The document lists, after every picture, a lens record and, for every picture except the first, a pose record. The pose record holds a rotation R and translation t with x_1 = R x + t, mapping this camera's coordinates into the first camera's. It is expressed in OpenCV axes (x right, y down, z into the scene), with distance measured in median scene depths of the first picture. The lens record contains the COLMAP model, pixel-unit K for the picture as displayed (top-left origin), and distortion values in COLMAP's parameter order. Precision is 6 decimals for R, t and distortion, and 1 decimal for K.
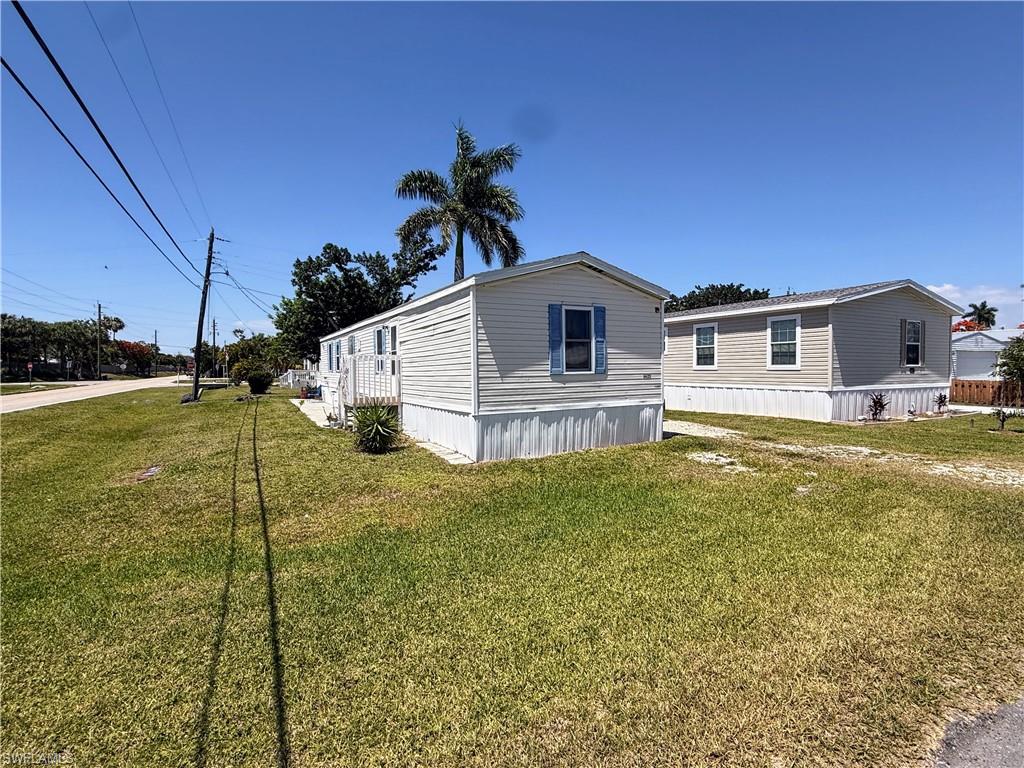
lens RADIAL K [[480.9, 0, 514.5], [0, 480.9, 388.8], [0, 0, 1]] dist [0.002504, 0.000270]
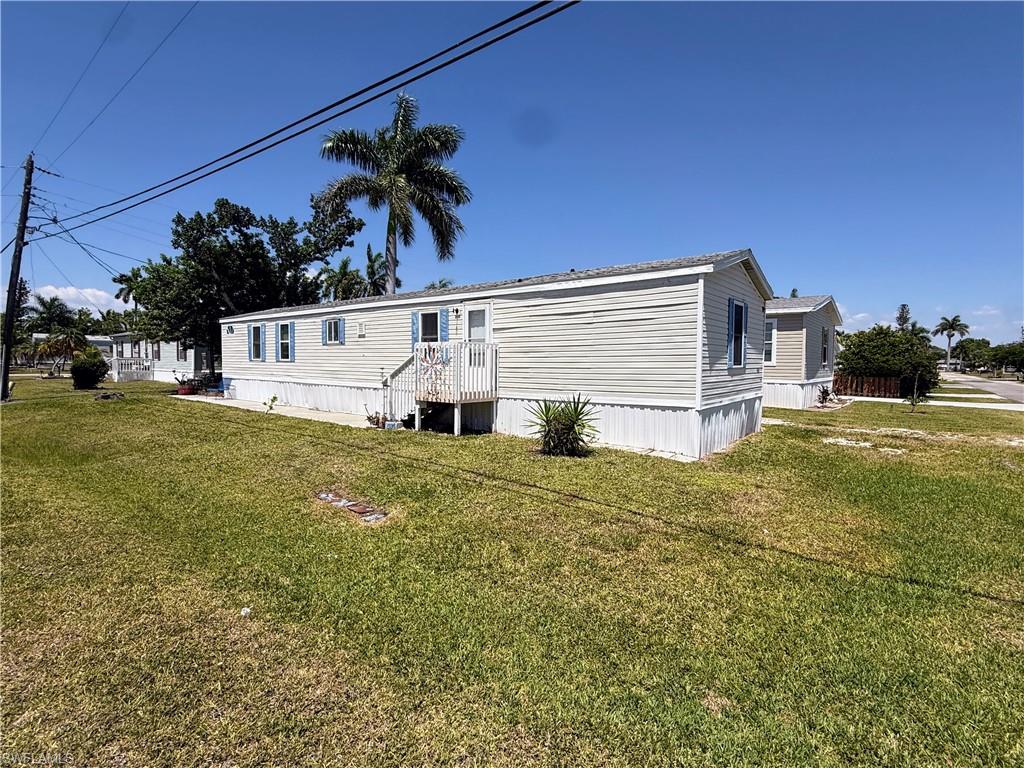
lens RADIAL K [[480.9, 0, 512.6], [0, 480.9, 378.9], [0, 0, 1]] dist [0.002504, 0.000270]
pose [[0.923220, 0.001516, 0.384270, -0.257341], [0.001074, 0.999978, -0.006526, -0.000127], [-0.384271, 0.006438, 0.923198, 0.087304]]
